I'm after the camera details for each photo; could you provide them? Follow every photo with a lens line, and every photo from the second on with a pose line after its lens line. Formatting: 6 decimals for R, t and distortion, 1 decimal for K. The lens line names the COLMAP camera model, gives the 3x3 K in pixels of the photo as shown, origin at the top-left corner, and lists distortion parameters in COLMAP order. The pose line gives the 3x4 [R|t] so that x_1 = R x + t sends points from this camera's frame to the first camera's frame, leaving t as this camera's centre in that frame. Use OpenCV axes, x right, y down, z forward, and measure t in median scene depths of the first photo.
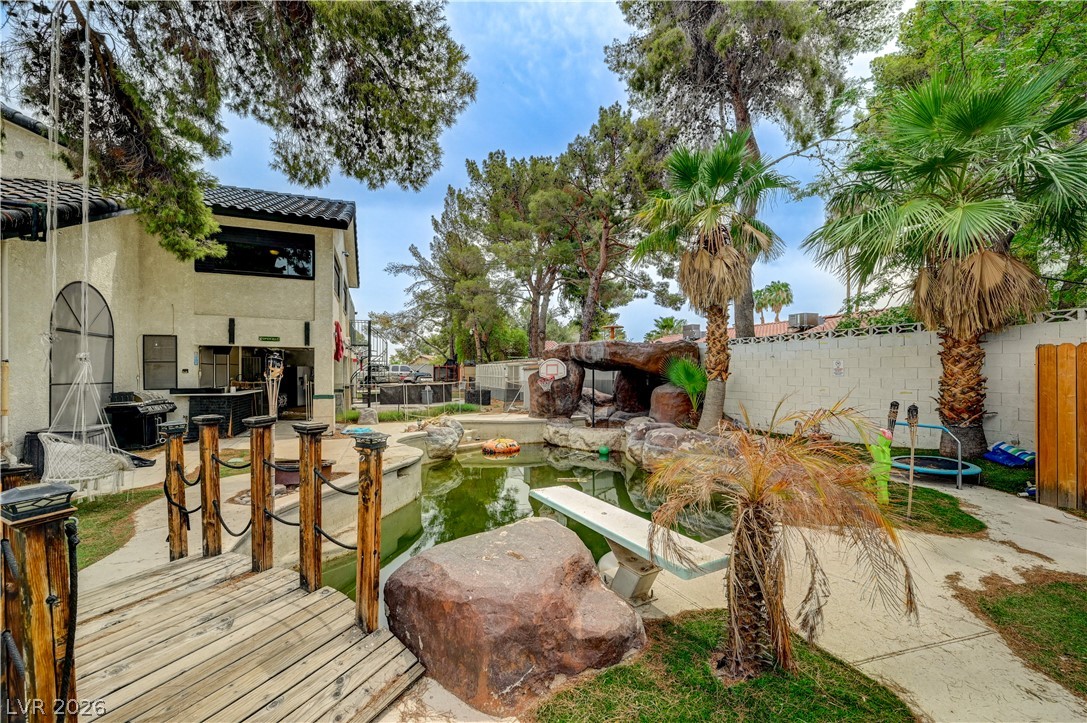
lens RADIAL K [[439.8, 0, 534.1], [0, 439.8, 370.0], [0, 0, 1]] dist [0.006751, -0.000009]
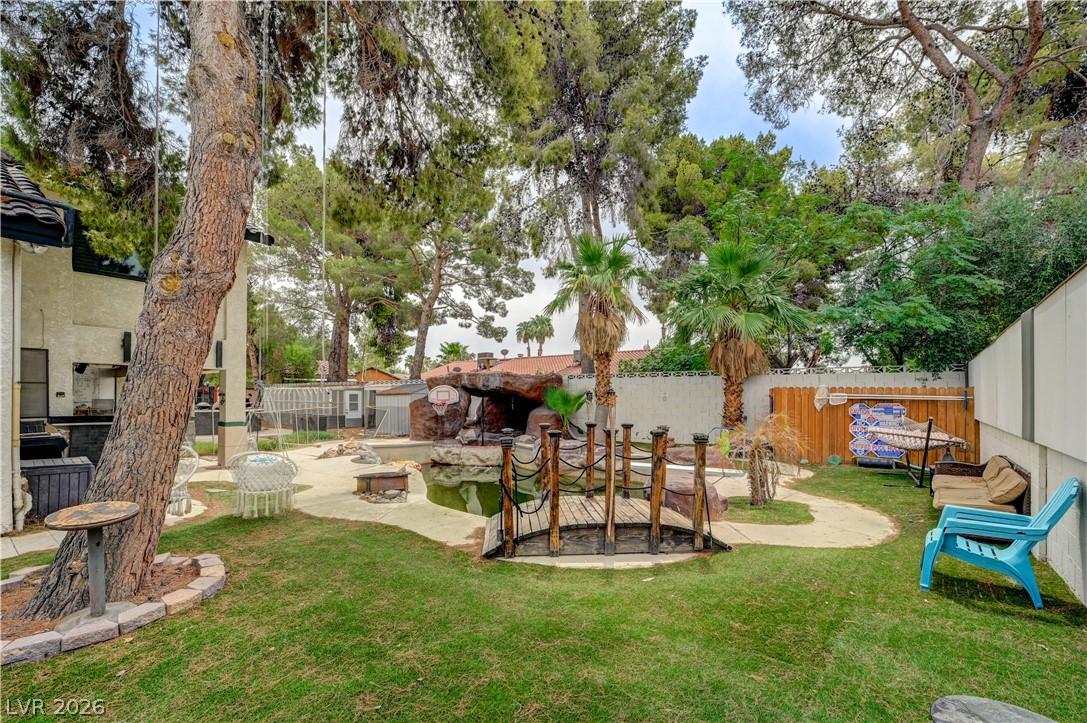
lens RADIAL K [[491.2, 0, 527.6], [0, 491.2, 397.0], [0, 0, 1]] dist [0.018142, -0.000943]
pose [[0.859824, 0.005633, 0.510560, -0.412404], [-0.008071, 0.999964, 0.002559, -0.002248], [-0.510527, -0.006321, 0.859838, -0.163491]]
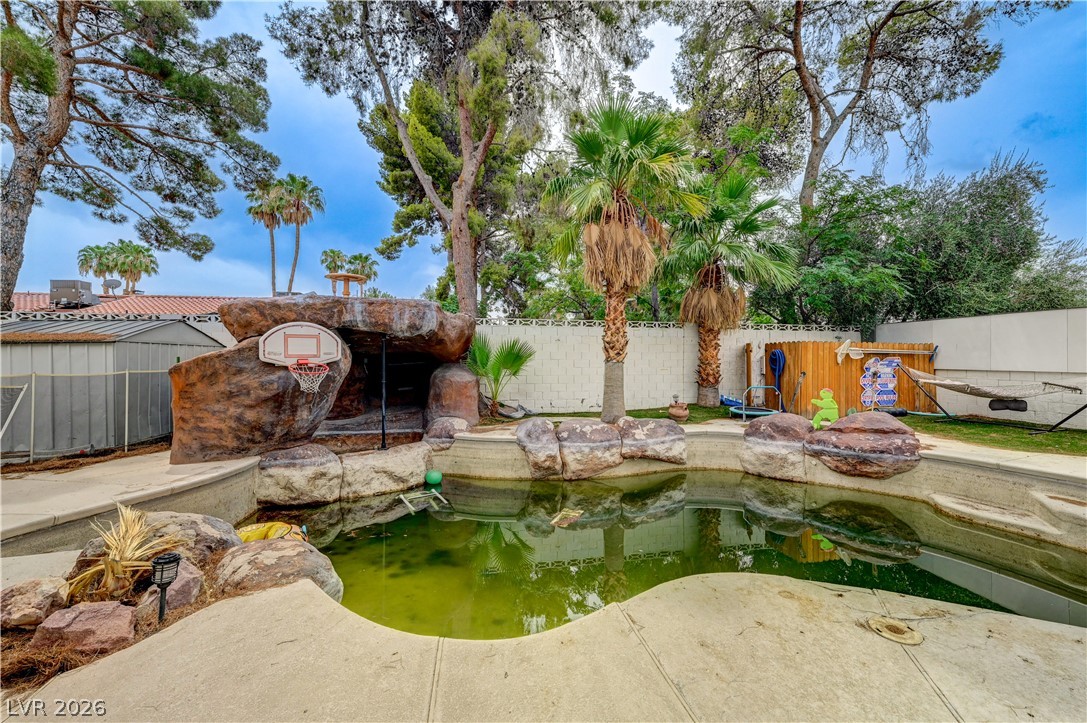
lens RADIAL K [[439.8, 0, 537.4], [0, 439.8, 358.2], [0, 0, 1]] dist [0.006751, -0.000009]
pose [[0.158957, 0.004881, 0.987273, -0.389617], [-0.004894, 0.999979, -0.004156, 0.013529], [-0.987273, -0.004171, 0.158977, 0.693836]]
